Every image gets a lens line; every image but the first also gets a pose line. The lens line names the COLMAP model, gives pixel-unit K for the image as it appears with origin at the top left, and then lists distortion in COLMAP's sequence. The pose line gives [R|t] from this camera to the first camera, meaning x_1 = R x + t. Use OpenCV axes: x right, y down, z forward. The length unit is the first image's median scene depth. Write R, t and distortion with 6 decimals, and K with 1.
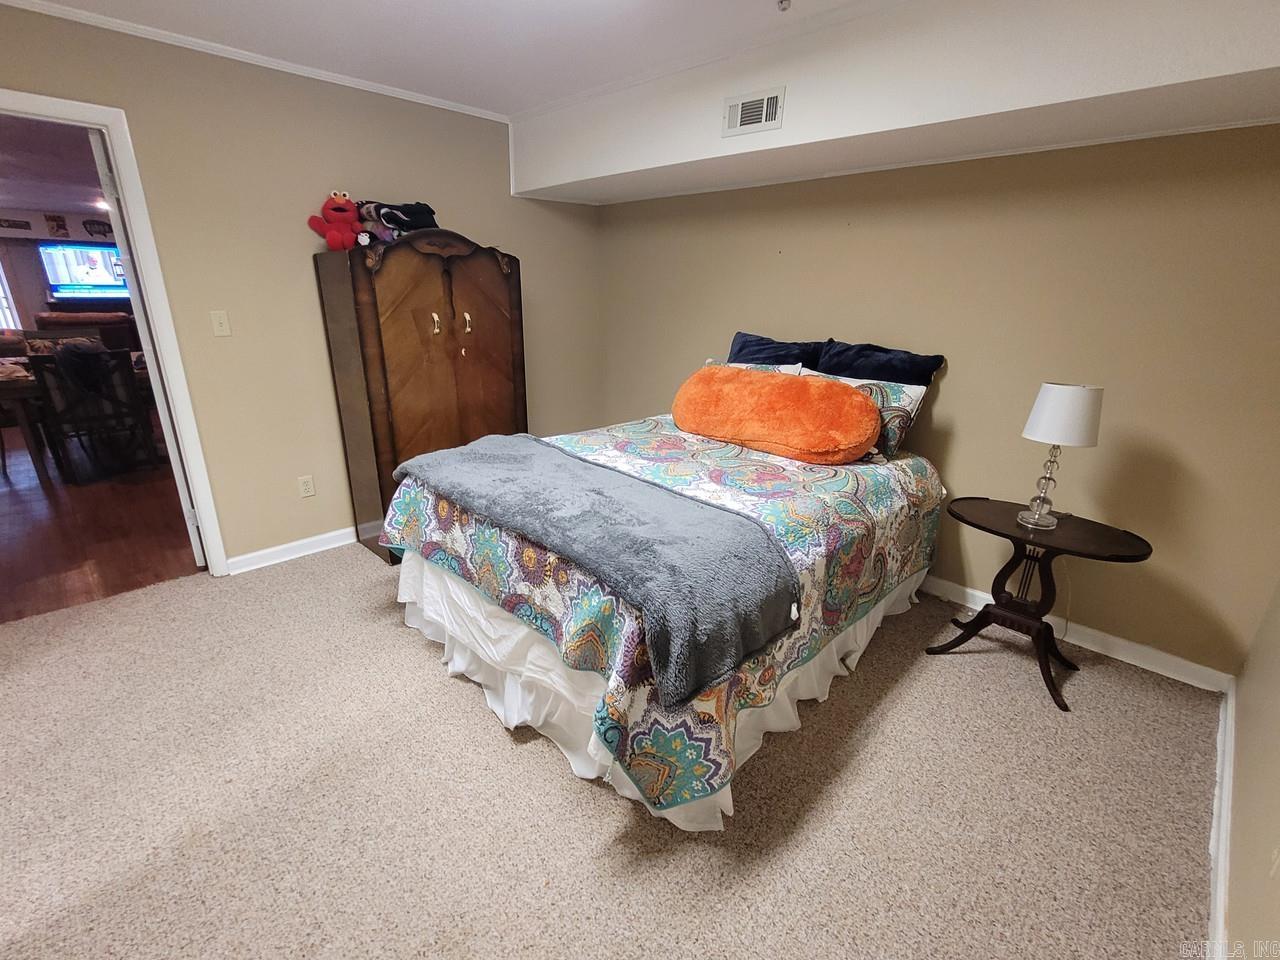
lens RADIAL K [[589.7, 0, 633.9], [0, 589.7, 497.3], [0, 0, 1]] dist [0.000050, -0.000160]
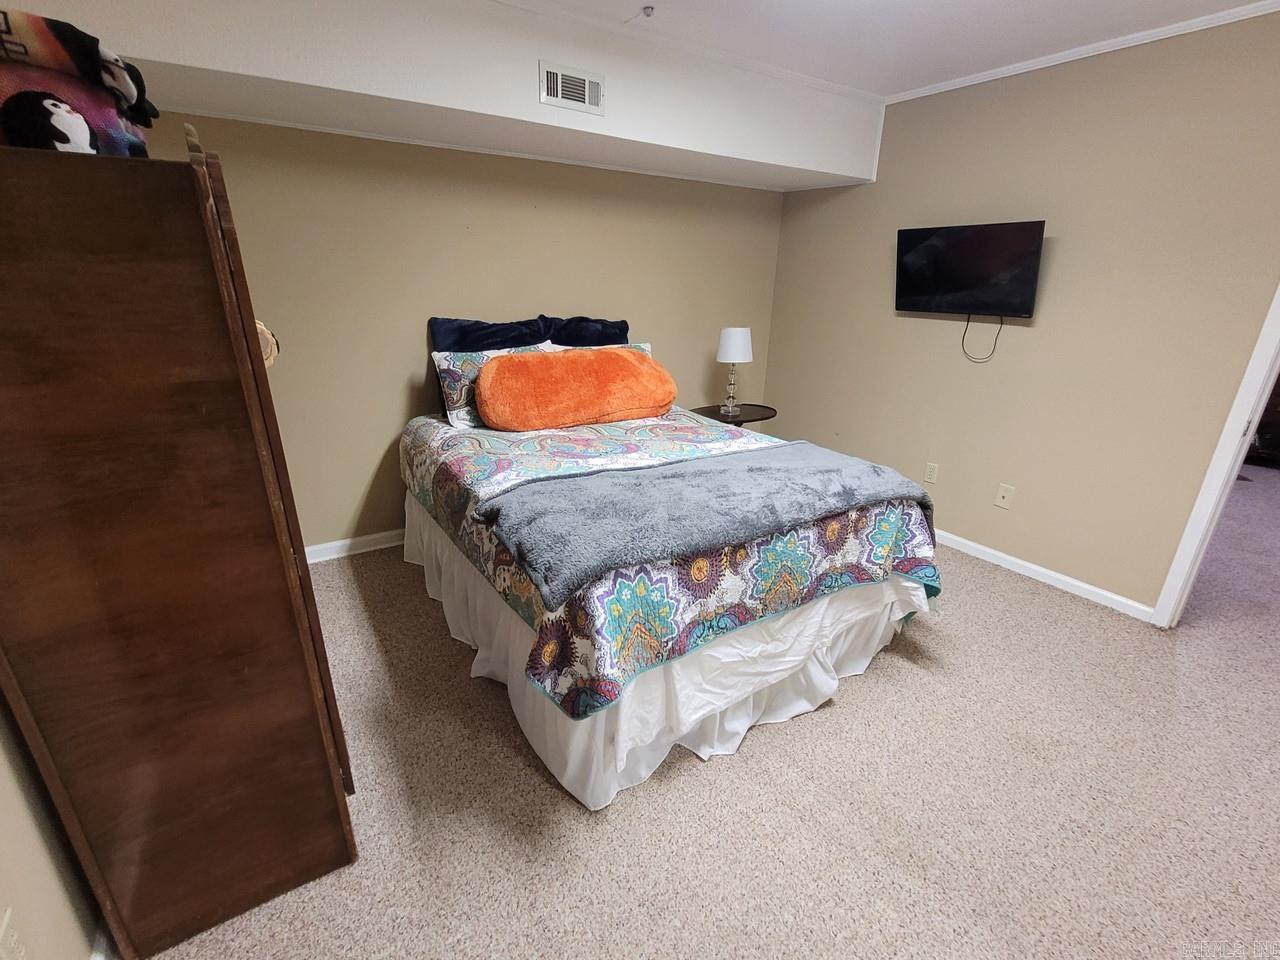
lens RADIAL K [[589.7, 0, 633.9], [0, 589.7, 497.3], [0, 0, 1]] dist [0.000050, -0.000160]
pose [[0.201837, -0.359133, 0.911200, -0.951287], [0.314976, 0.904726, 0.286812, -0.294832], [-0.927390, 0.229117, 0.295725, 0.796800]]
